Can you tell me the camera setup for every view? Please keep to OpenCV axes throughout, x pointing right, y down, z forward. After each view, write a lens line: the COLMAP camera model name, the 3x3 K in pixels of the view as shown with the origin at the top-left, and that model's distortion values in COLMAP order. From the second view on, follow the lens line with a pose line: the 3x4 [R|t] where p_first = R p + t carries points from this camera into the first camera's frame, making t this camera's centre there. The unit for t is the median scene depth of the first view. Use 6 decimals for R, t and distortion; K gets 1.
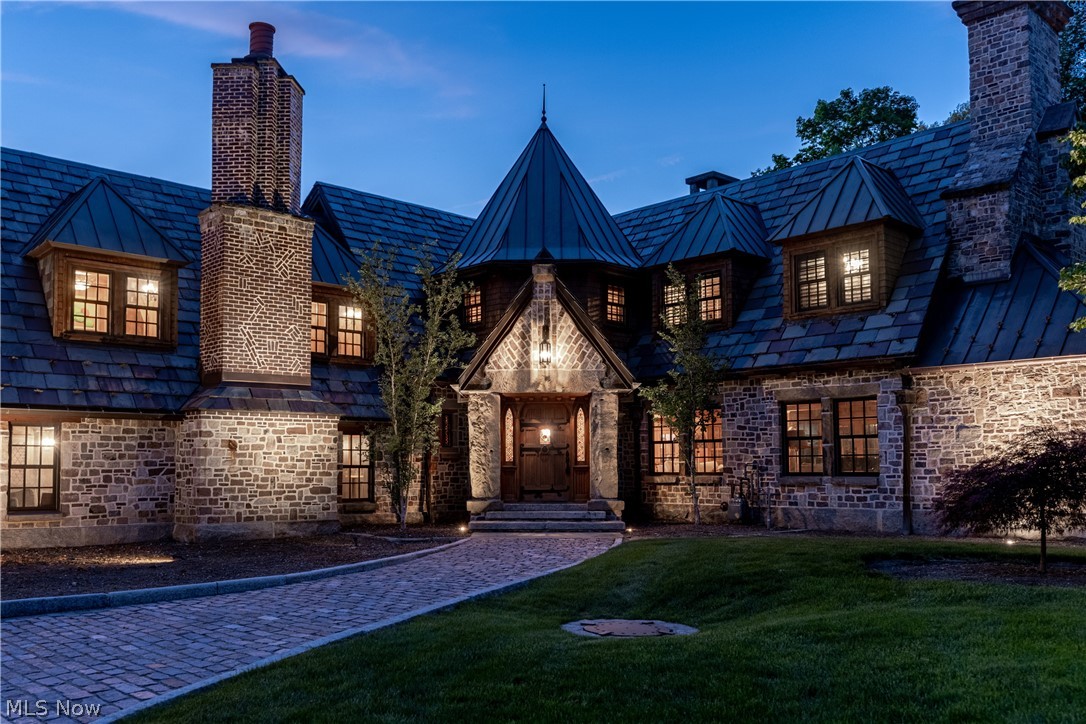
lens RADIAL K [[1084.8, 0, 543.7], [0, 1084.8, 395.0], [0, 0, 1]] dist [0.015788, 0.007571]
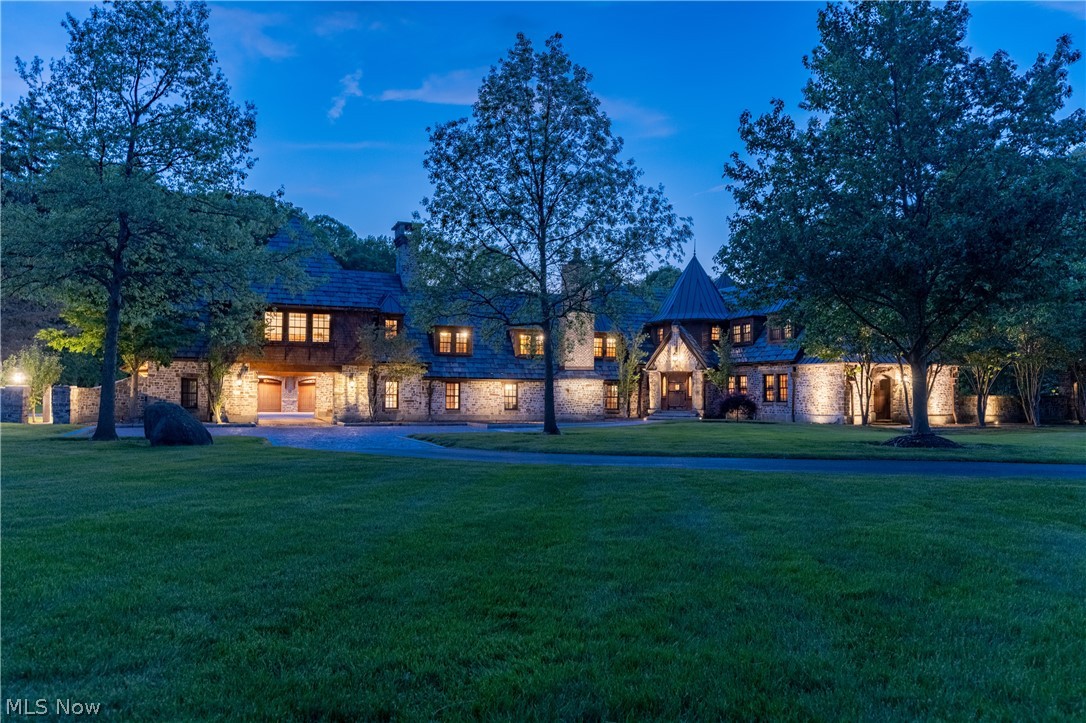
lens RADIAL K [[1084.8, 0, 543.7], [0, 1084.8, 394.5], [0, 0, 1]] dist [0.015788, 0.007571]
pose [[0.941595, 0.008875, -0.336629, 0.621607], [0.013642, 0.997827, 0.064465, -0.127310], [0.336470, -0.065292, 0.939428, -1.741893]]
